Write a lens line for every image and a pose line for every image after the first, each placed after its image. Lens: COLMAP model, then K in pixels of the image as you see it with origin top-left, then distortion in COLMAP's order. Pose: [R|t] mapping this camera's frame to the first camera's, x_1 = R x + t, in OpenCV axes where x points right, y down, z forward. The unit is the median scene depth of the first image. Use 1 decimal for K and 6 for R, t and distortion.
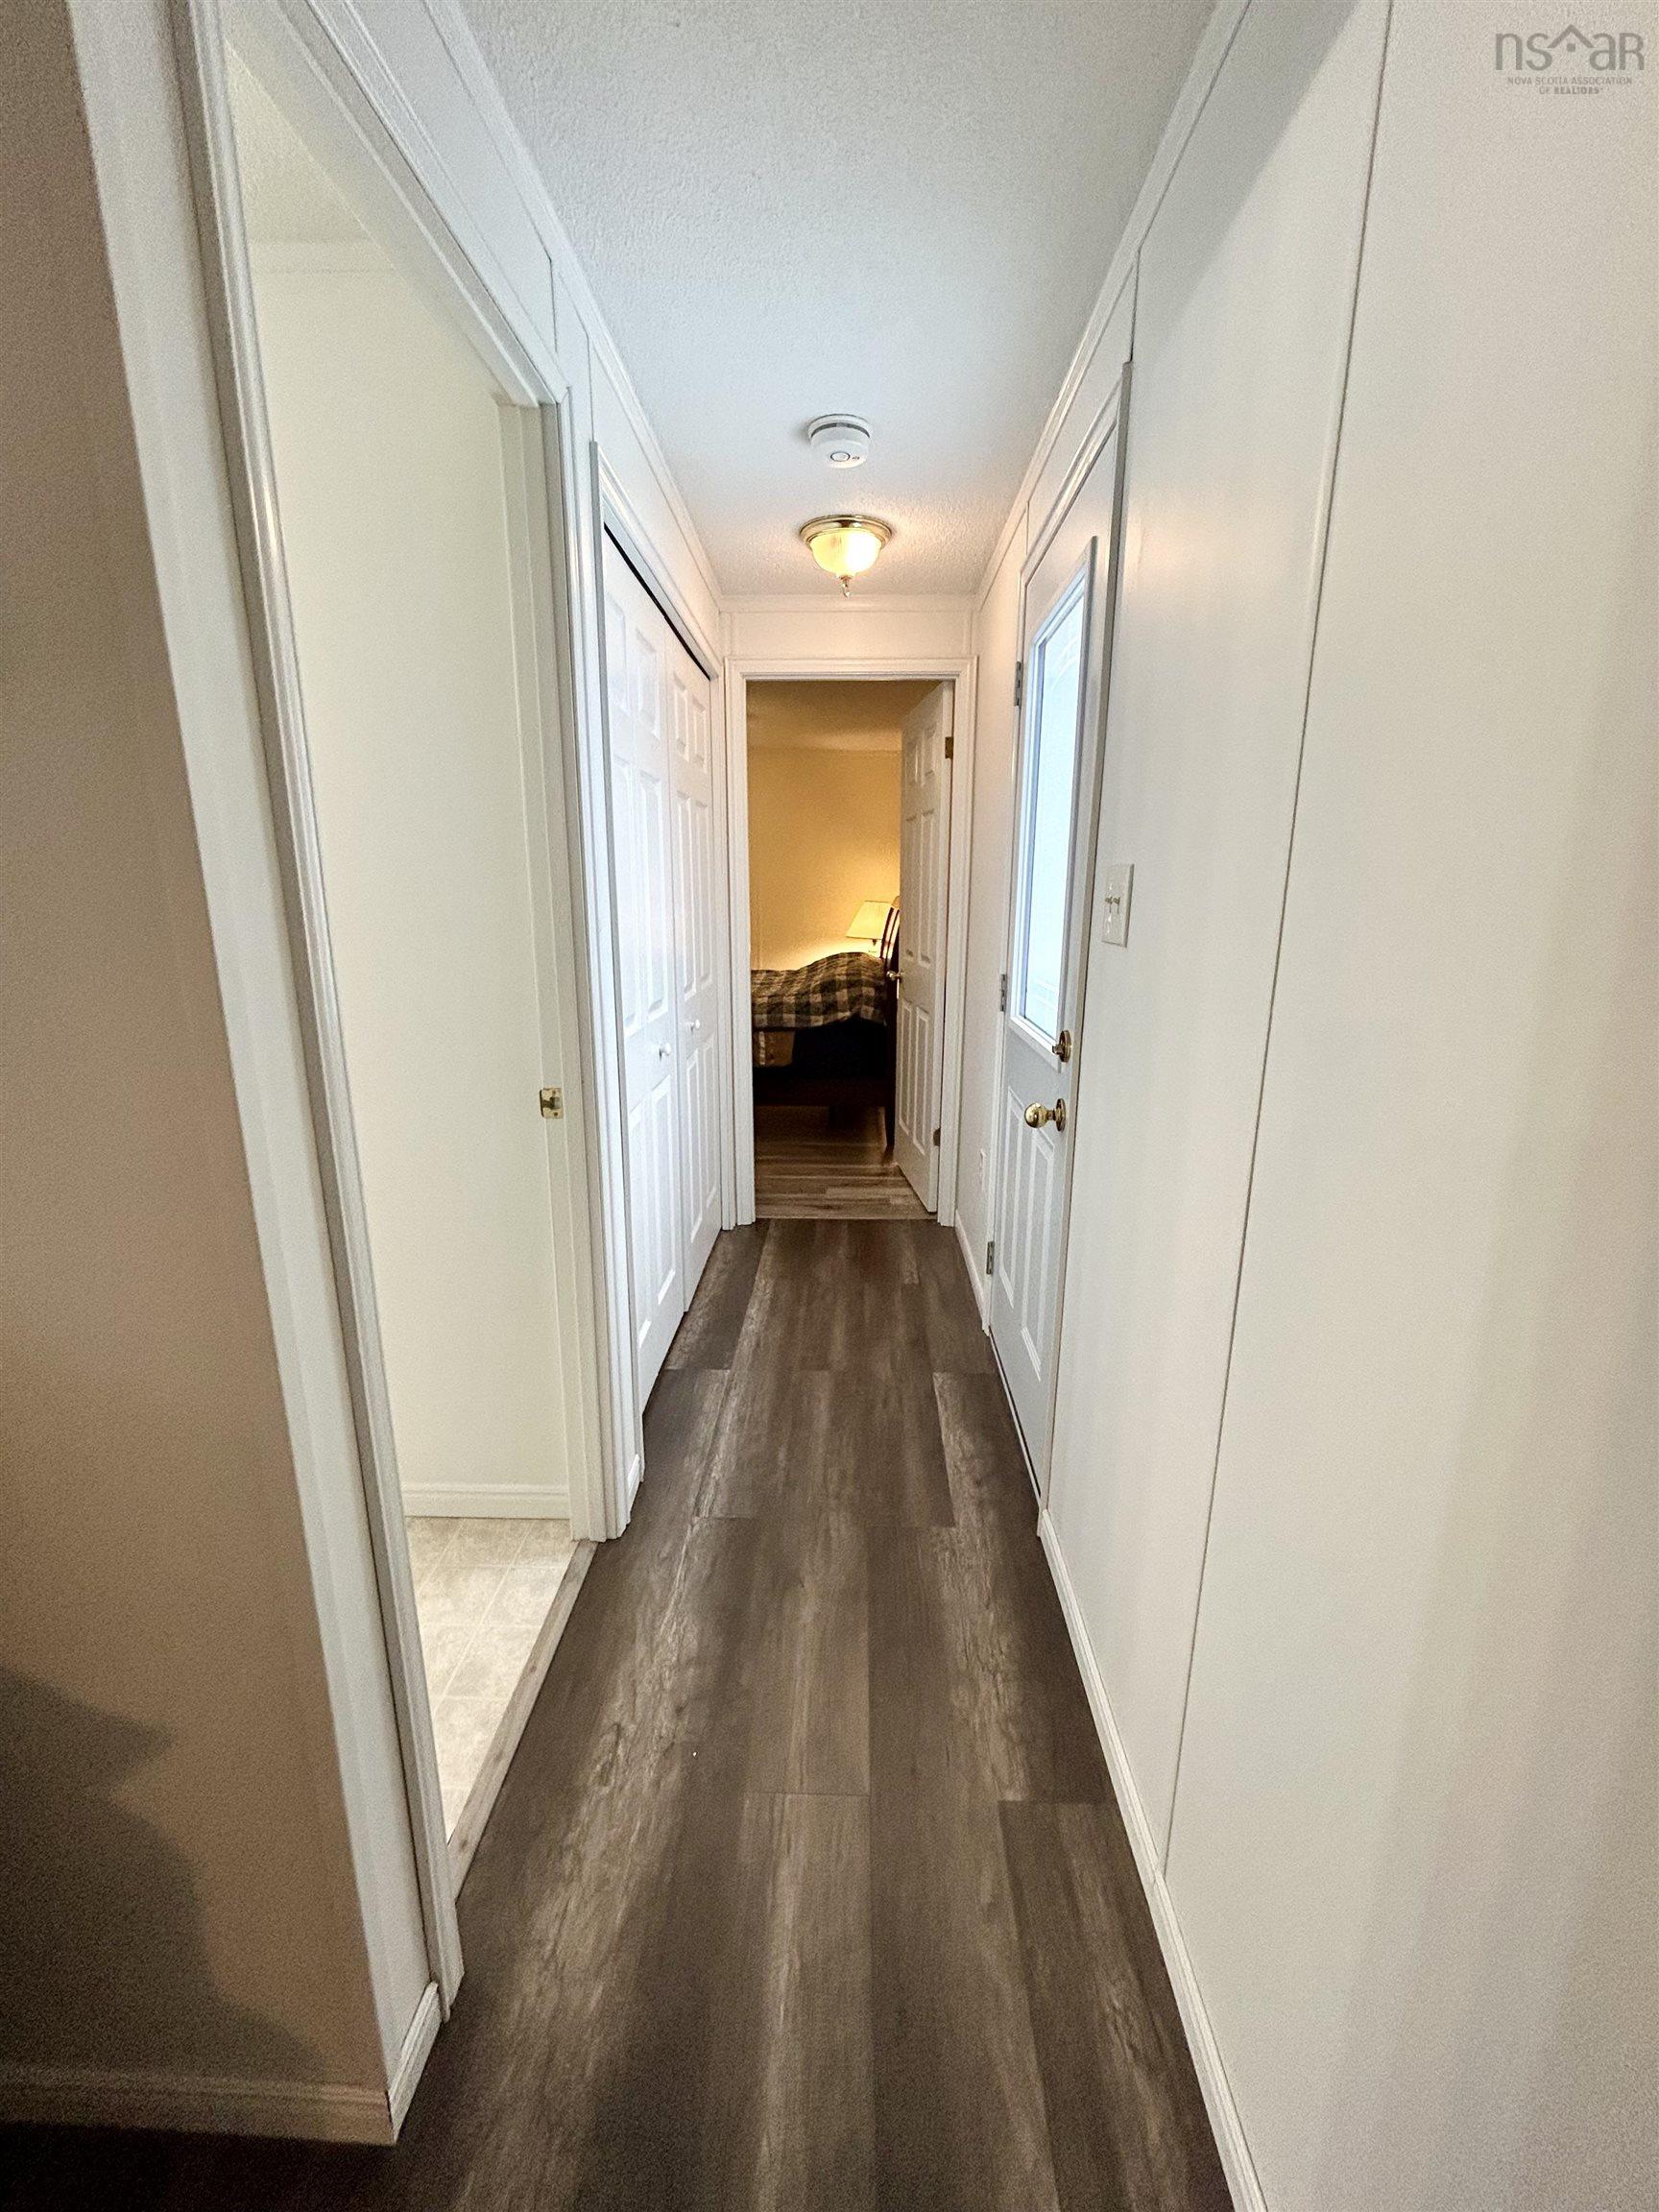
lens RADIAL K [[896.4, 0, 830.8], [0, 896.4, 1103.7], [0, 0, 1]] dist [0.000387, 0.001055]
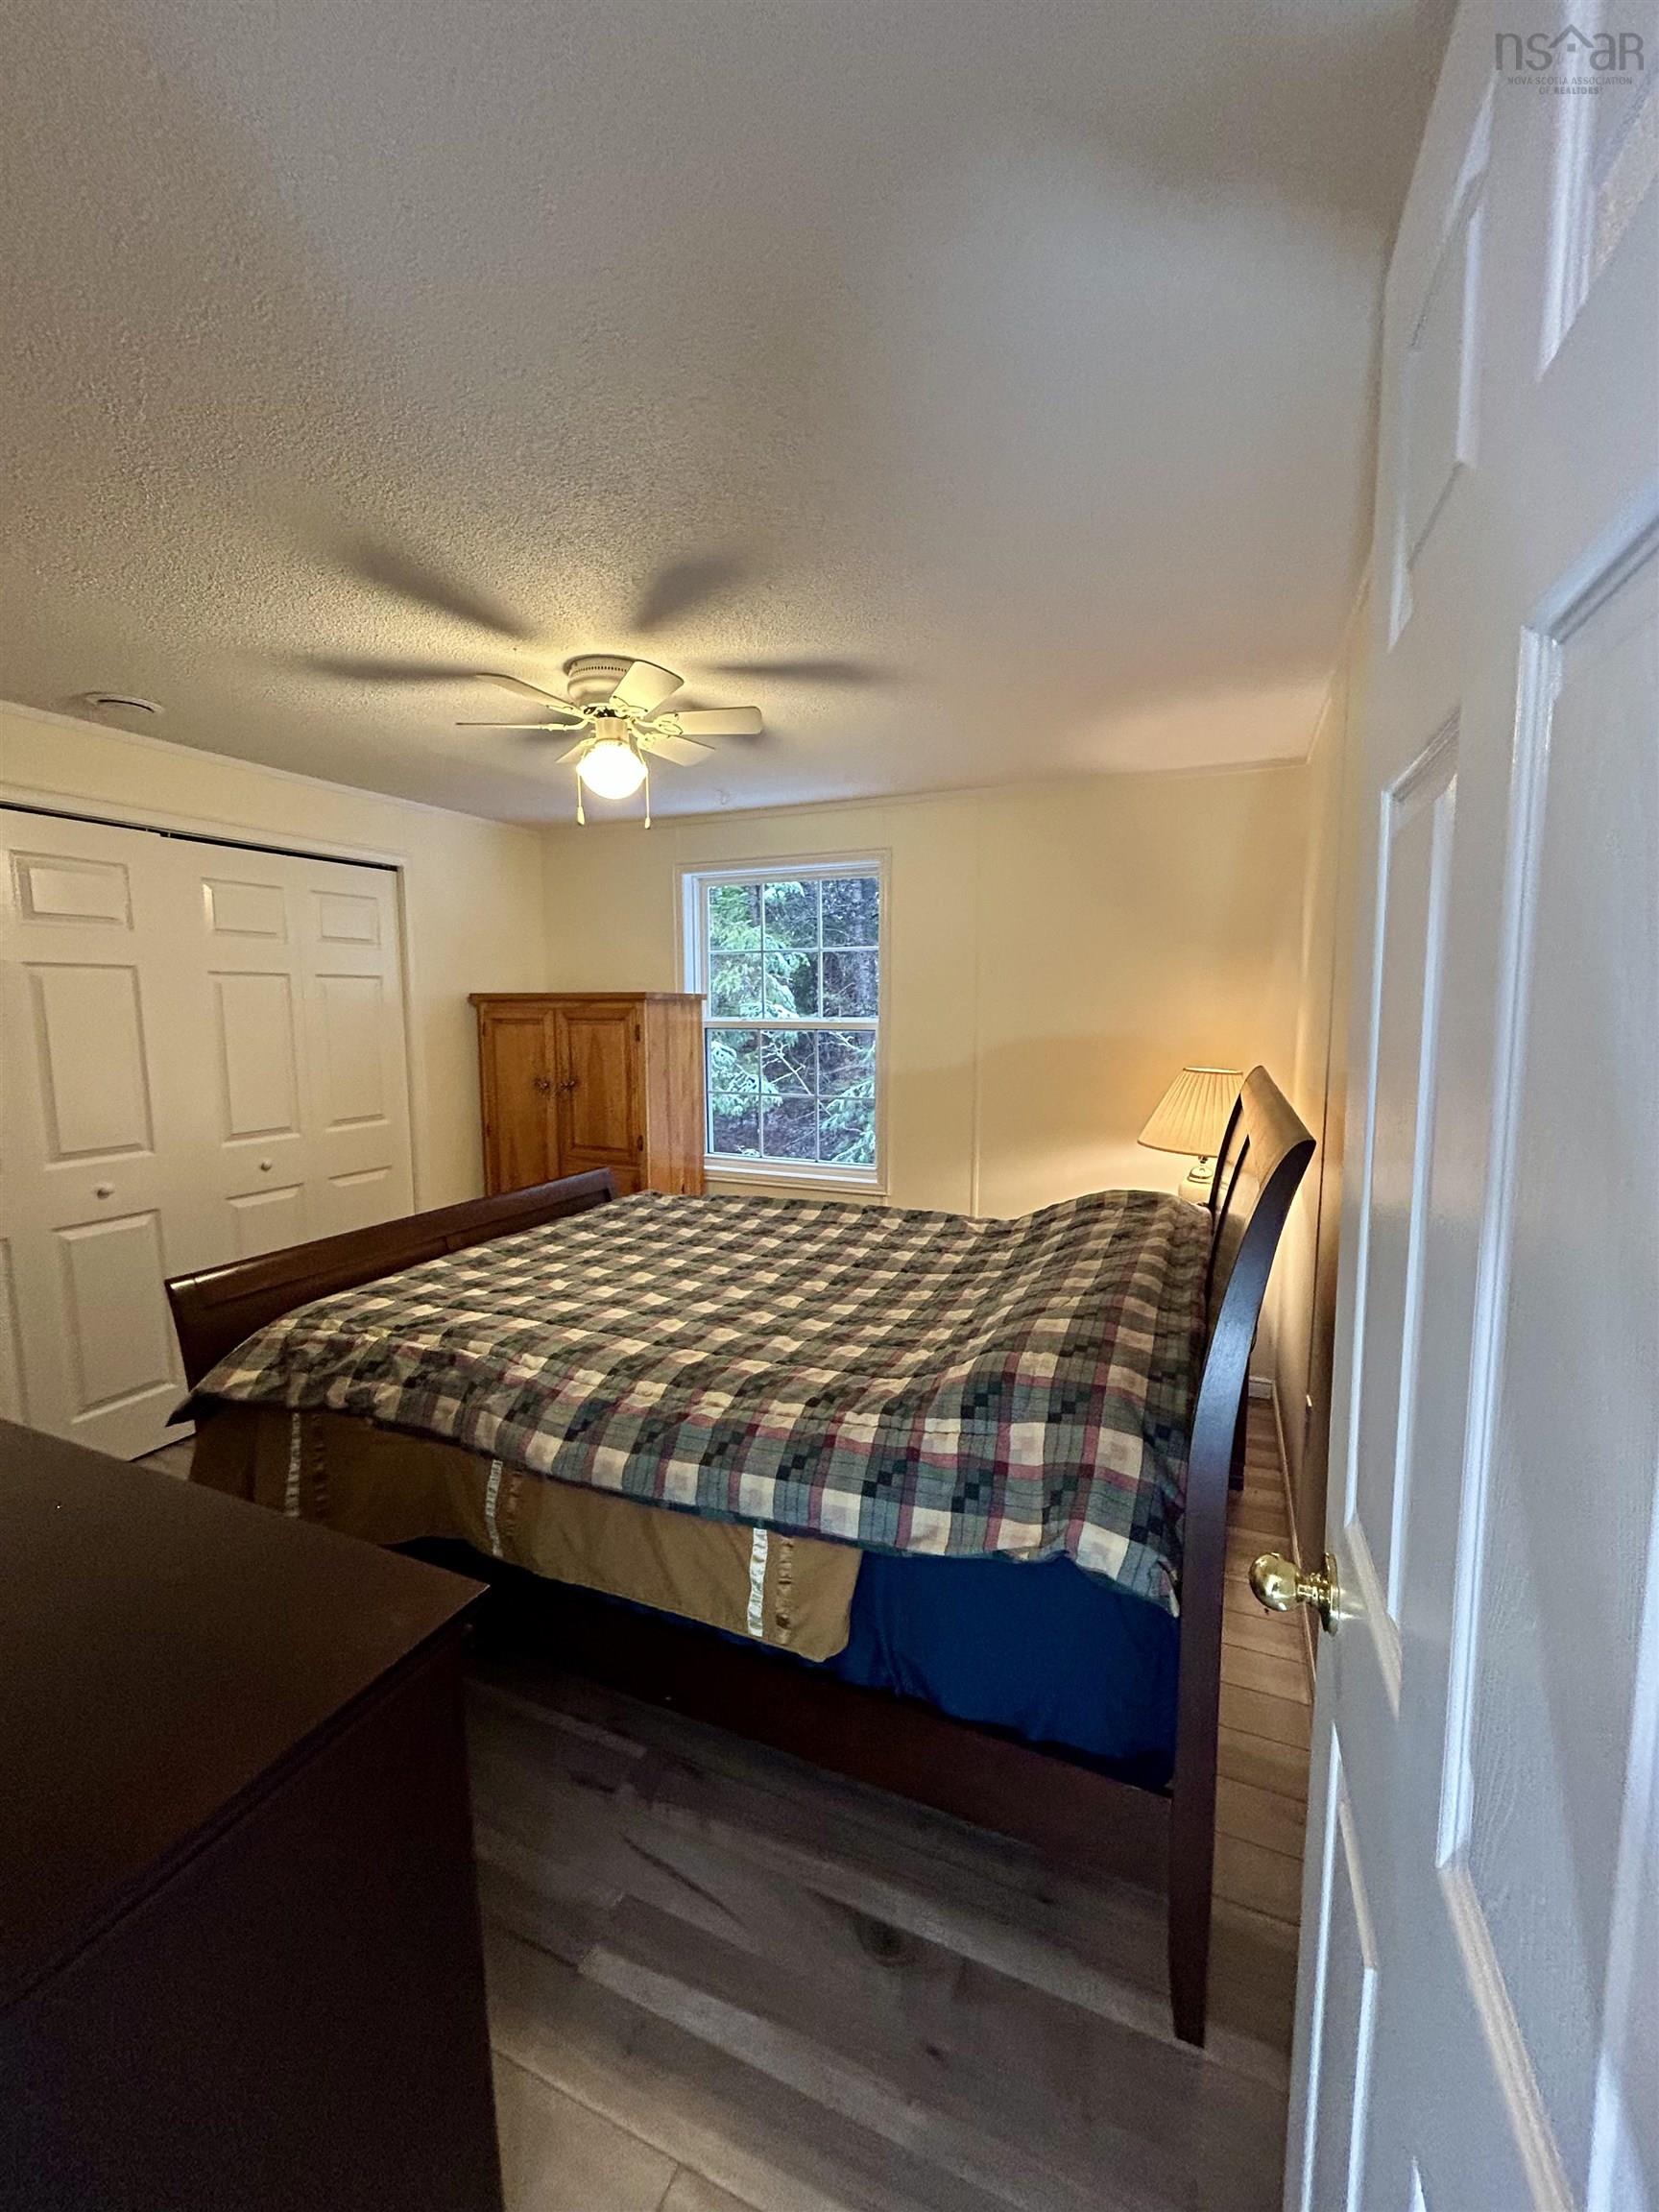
lens RADIAL K [[896.4, 0, 830.8], [0, 896.4, 1103.7], [0, 0, 1]] dist [0.000387, 0.001055]
pose [[0.924379, 0.031544, -0.380168, 0.062214], [-0.074600, 0.992282, -0.099055, -0.200538], [0.374109, 0.119925, 0.919598, 0.698374]]
